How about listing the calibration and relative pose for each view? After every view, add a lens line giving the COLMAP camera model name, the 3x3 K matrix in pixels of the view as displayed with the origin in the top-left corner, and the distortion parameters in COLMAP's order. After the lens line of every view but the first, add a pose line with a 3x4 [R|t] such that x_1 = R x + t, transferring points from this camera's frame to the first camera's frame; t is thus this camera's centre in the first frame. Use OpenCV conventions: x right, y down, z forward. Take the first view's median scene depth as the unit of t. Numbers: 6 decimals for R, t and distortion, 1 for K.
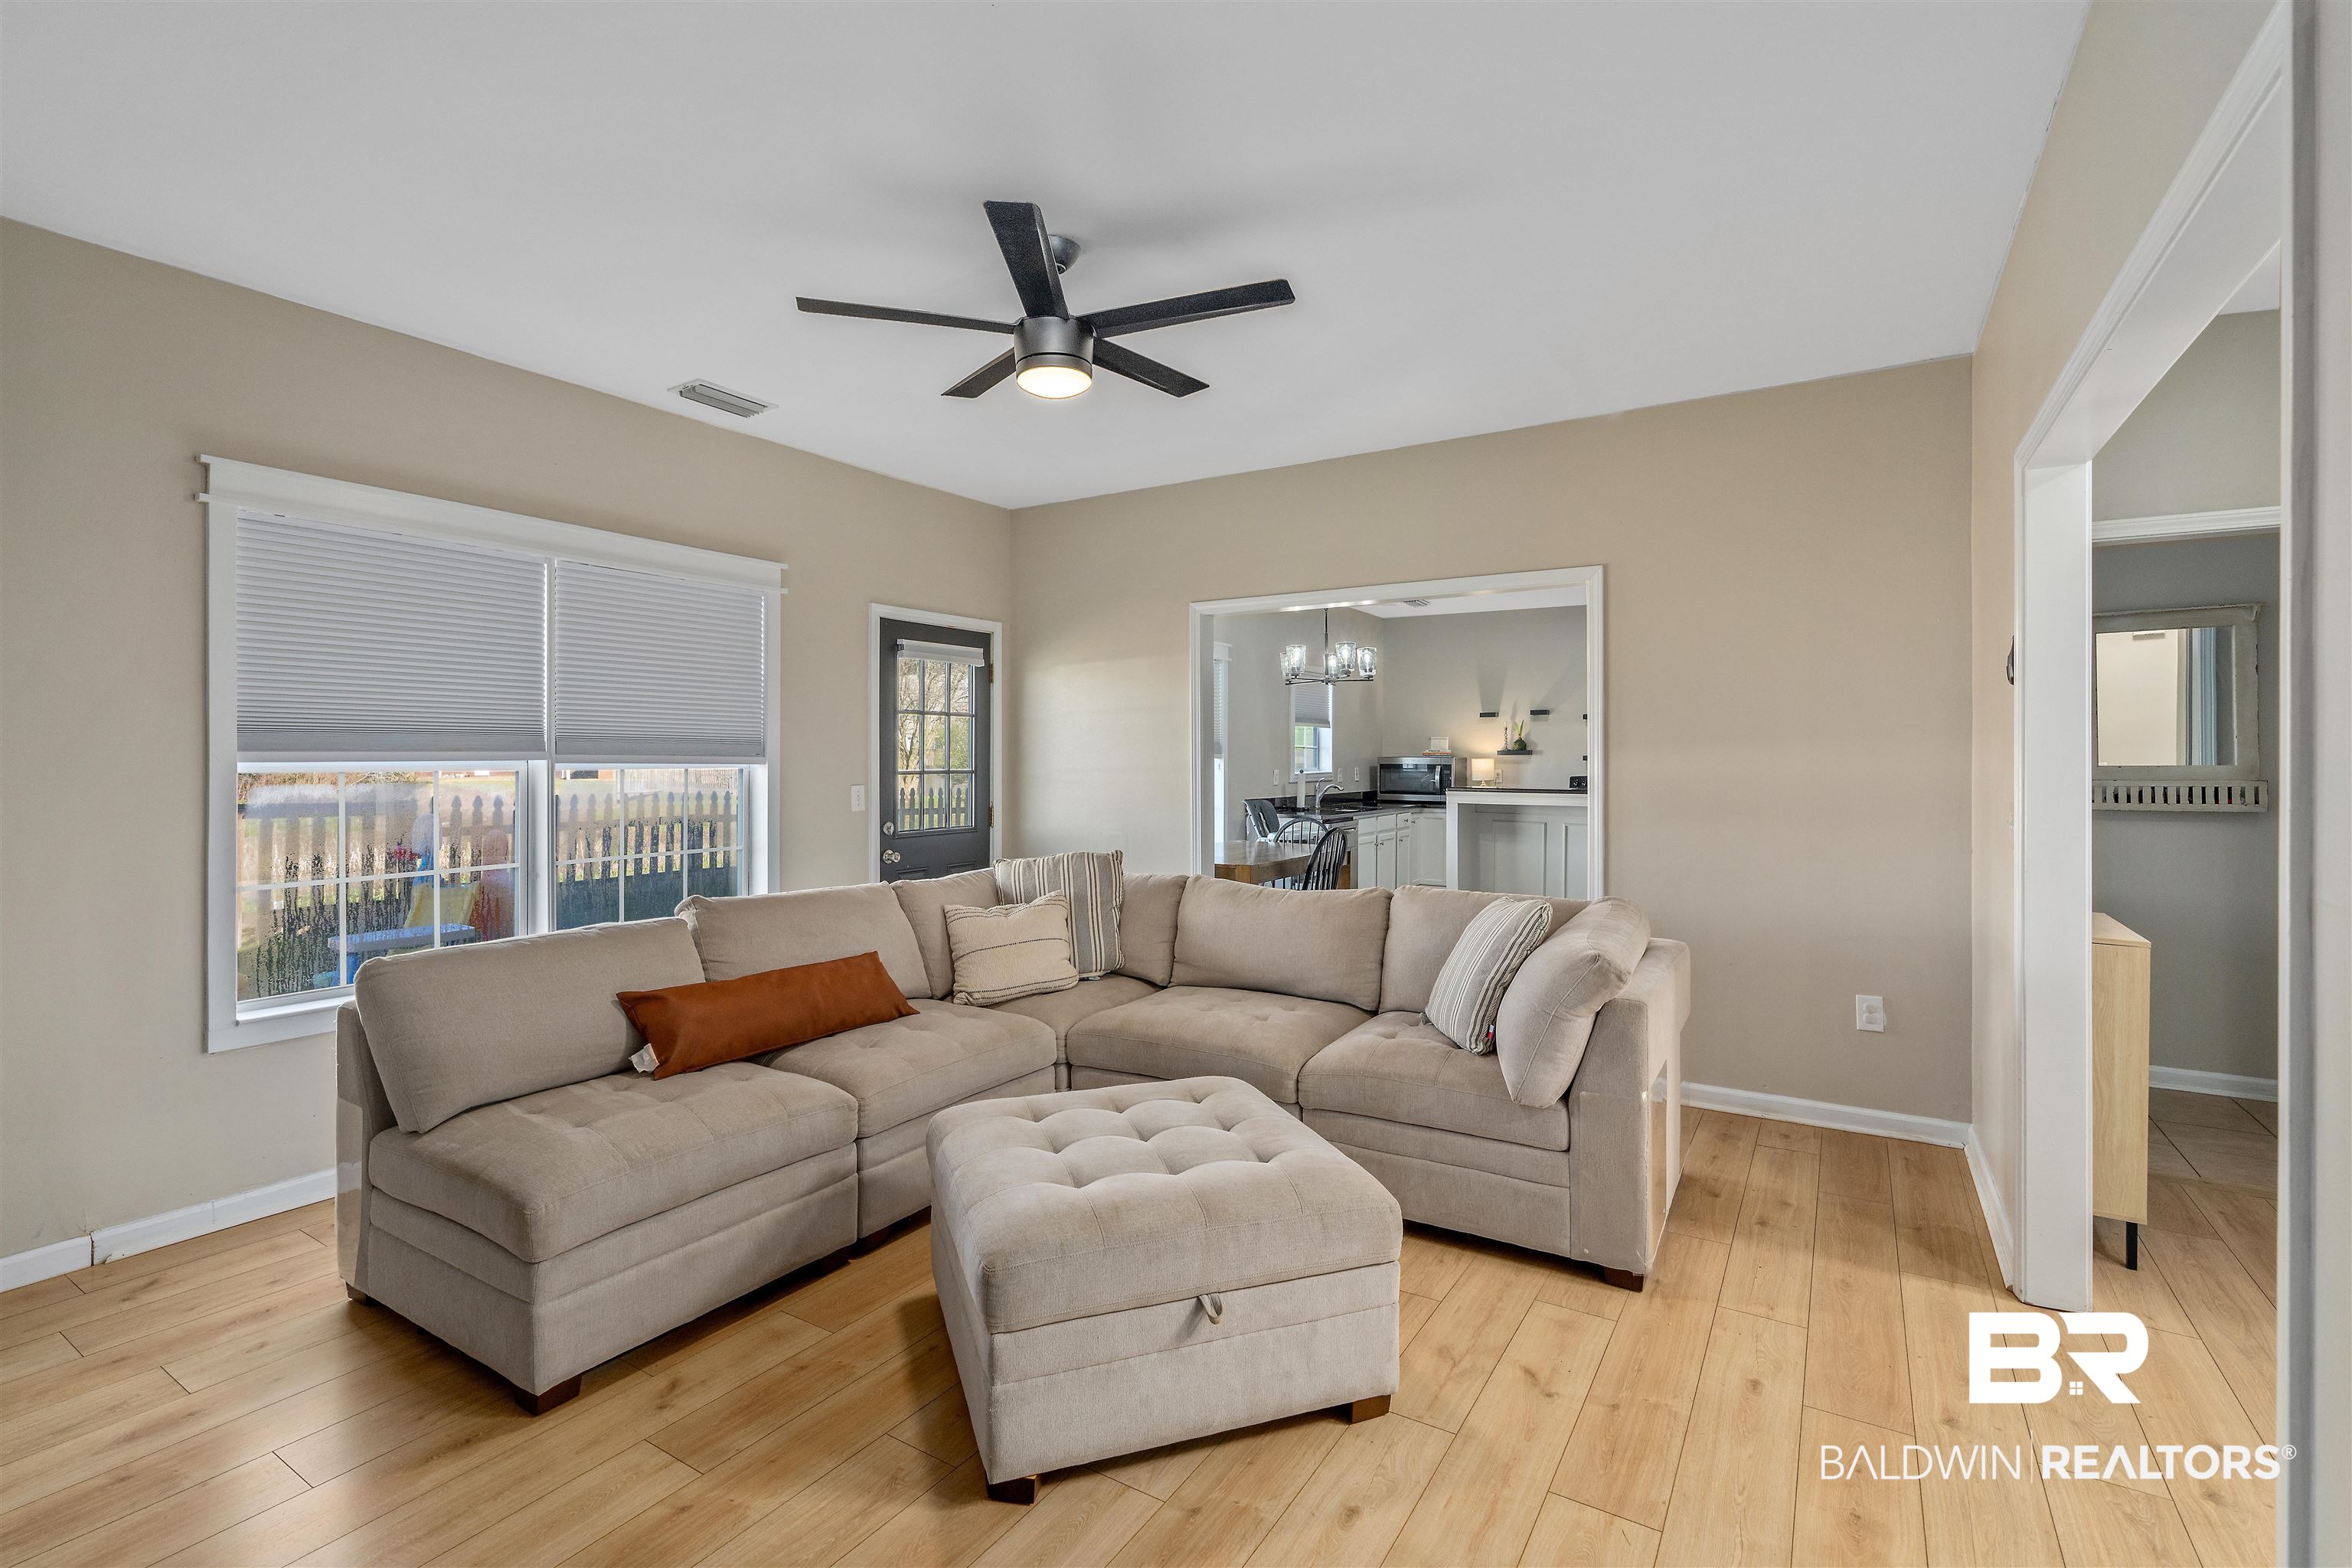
lens RADIAL K [[1058.9, 0, 1161.7], [0, 1058.9, 759.6], [0, 0, 1]] dist [0.000240, 0.000284]
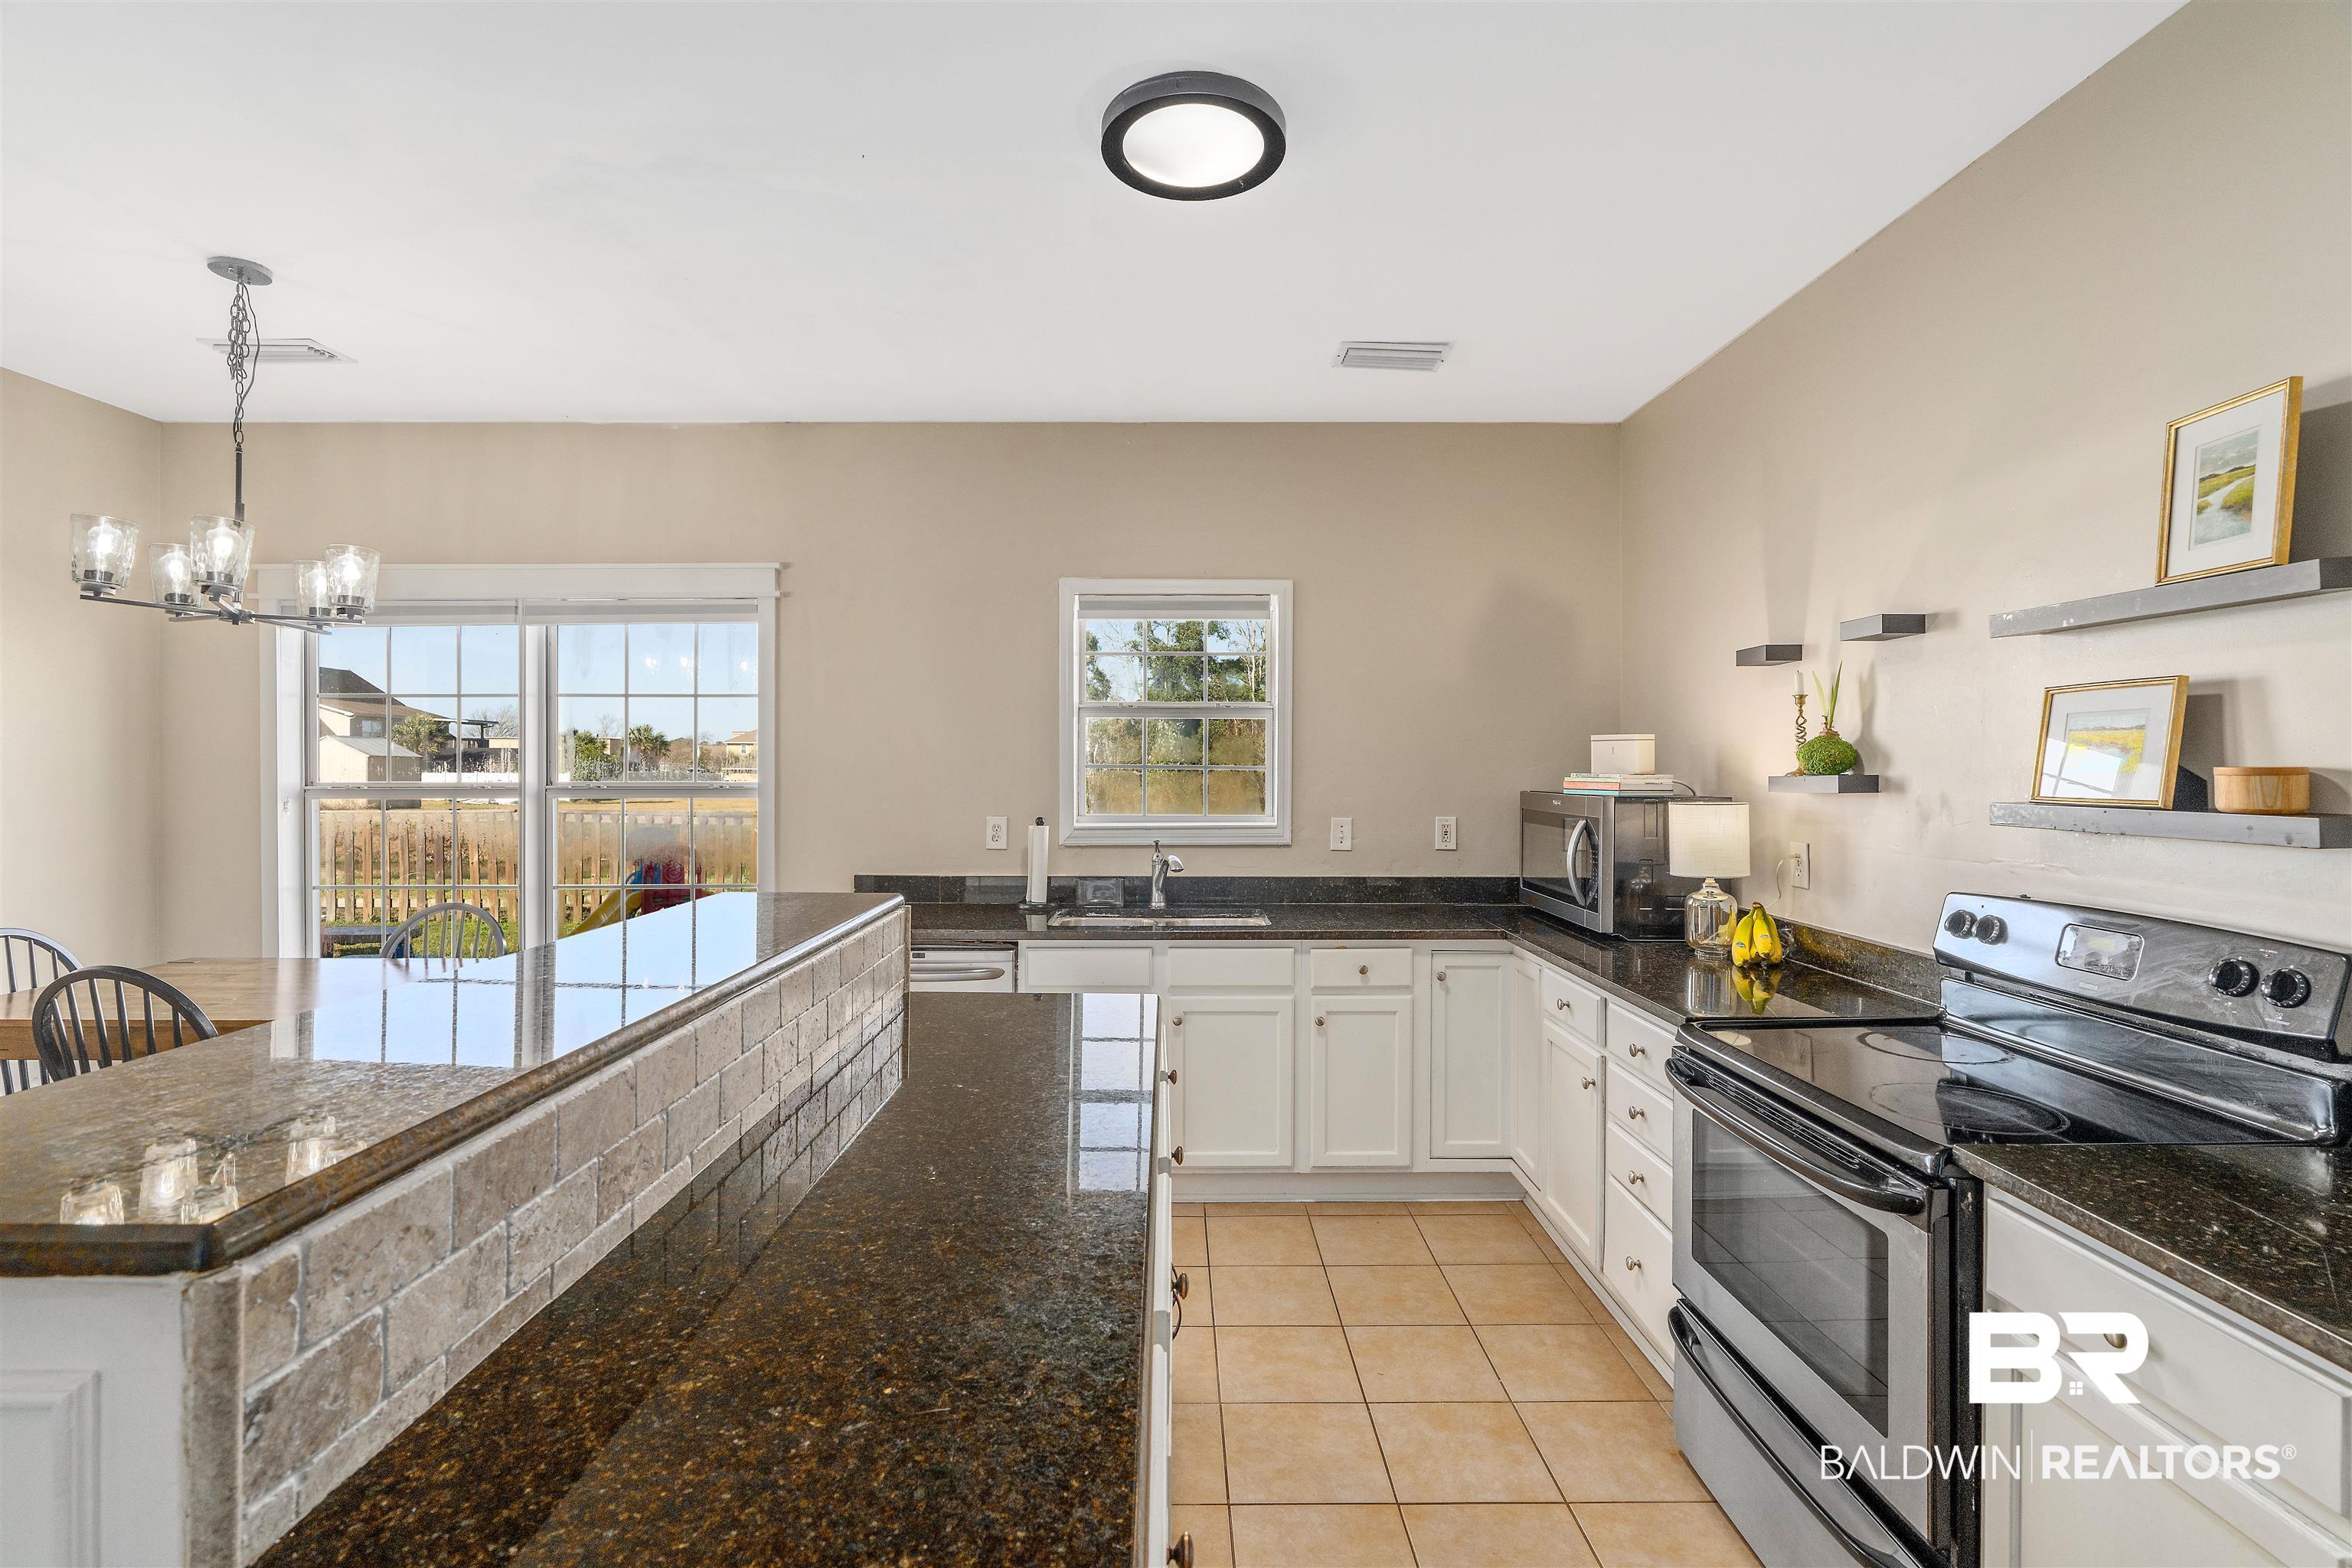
lens RADIAL K [[1073.5, 0, 1176.0], [0, 1073.5, 784.0], [0, 0, 1]] dist [-0.001429, 0.000194]
pose [[0.552953, 0.012463, -0.833119, 0.535650], [-0.002170, 0.999906, 0.013518, -0.011402], [0.833210, -0.005667, 0.552928, 0.805826]]
